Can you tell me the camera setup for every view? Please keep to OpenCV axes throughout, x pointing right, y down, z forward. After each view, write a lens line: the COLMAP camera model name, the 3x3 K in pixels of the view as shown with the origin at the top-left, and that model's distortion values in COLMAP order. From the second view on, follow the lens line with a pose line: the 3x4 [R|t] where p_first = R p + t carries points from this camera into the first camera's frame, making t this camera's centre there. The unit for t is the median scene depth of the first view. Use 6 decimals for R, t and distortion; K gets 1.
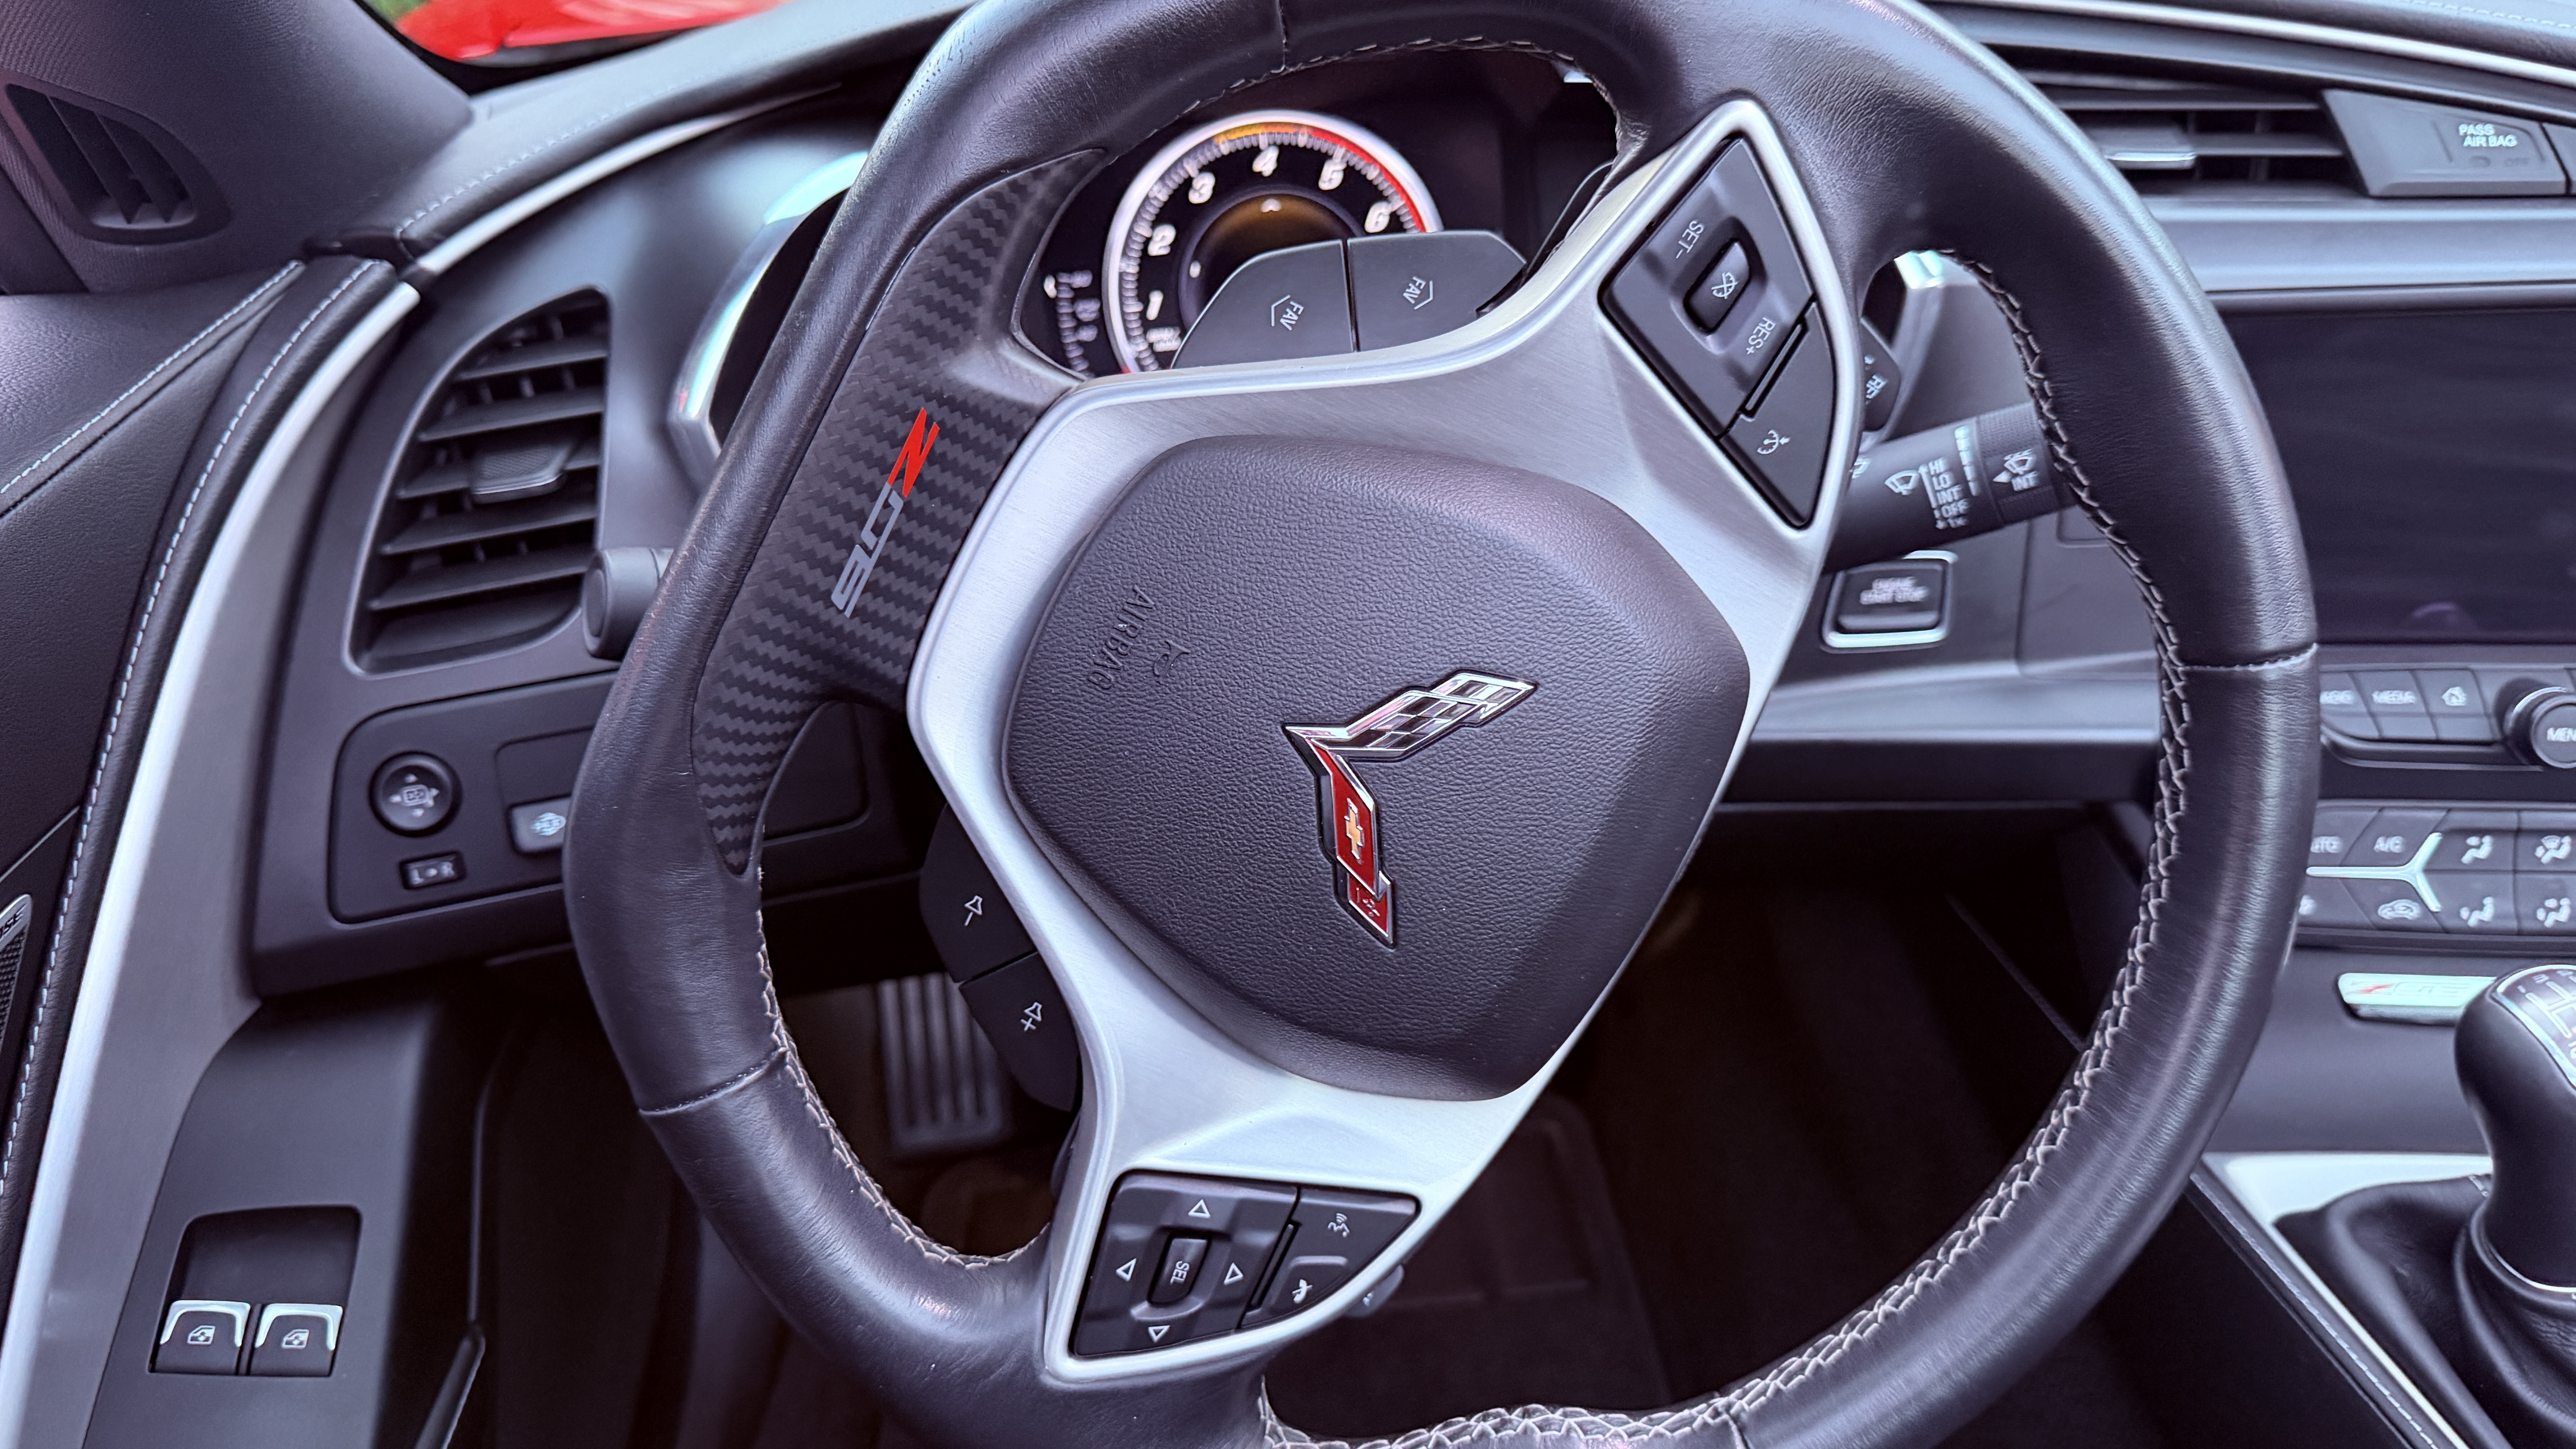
lens RADIAL K [[2049.5, 0, 1290.0], [0, 2049.5, 717.6], [0, 0, 1]] dist [0.001402, -0.064723]
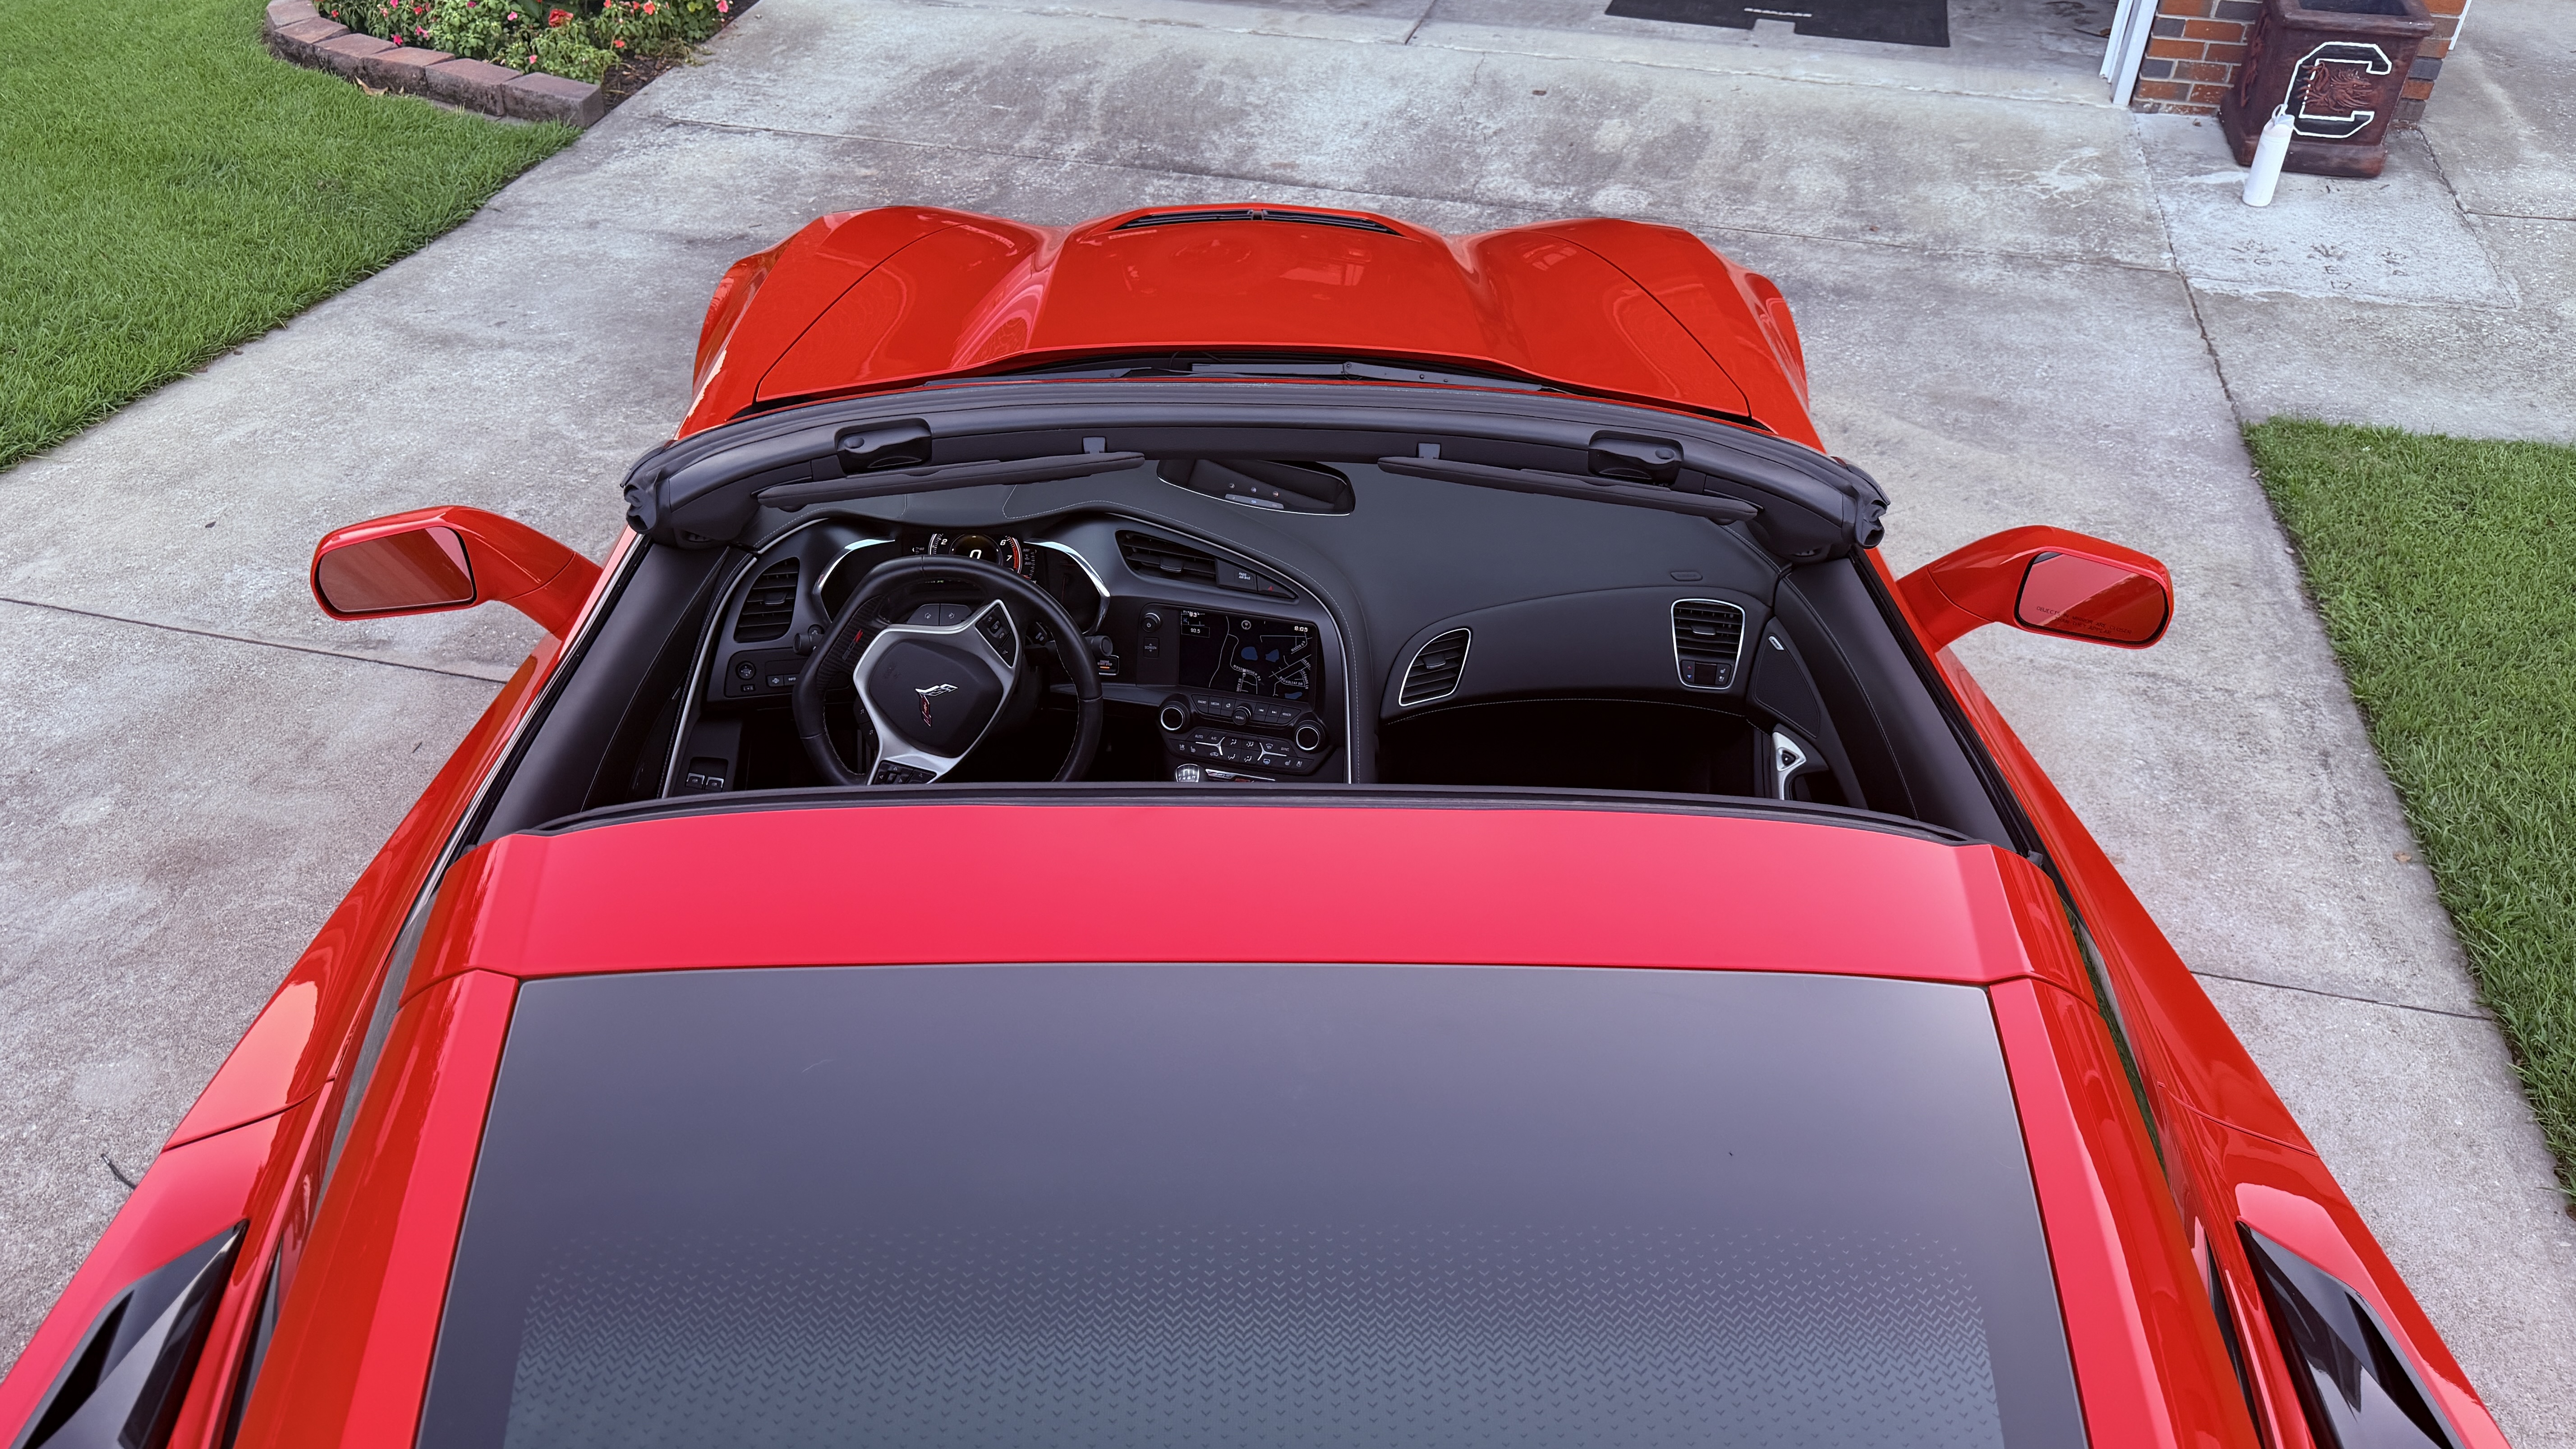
lens RADIAL K [[1888.6, 0, 1303.3], [0, 1888.6, 737.4], [0, 0, 1]] dist [-0.000857, -0.011419]
pose [[0.992100, 0.124202, 0.017640, 0.668876], [-0.125310, 0.987773, 0.092743, -0.326622], [-0.005906, -0.094221, 0.995534, -2.892416]]
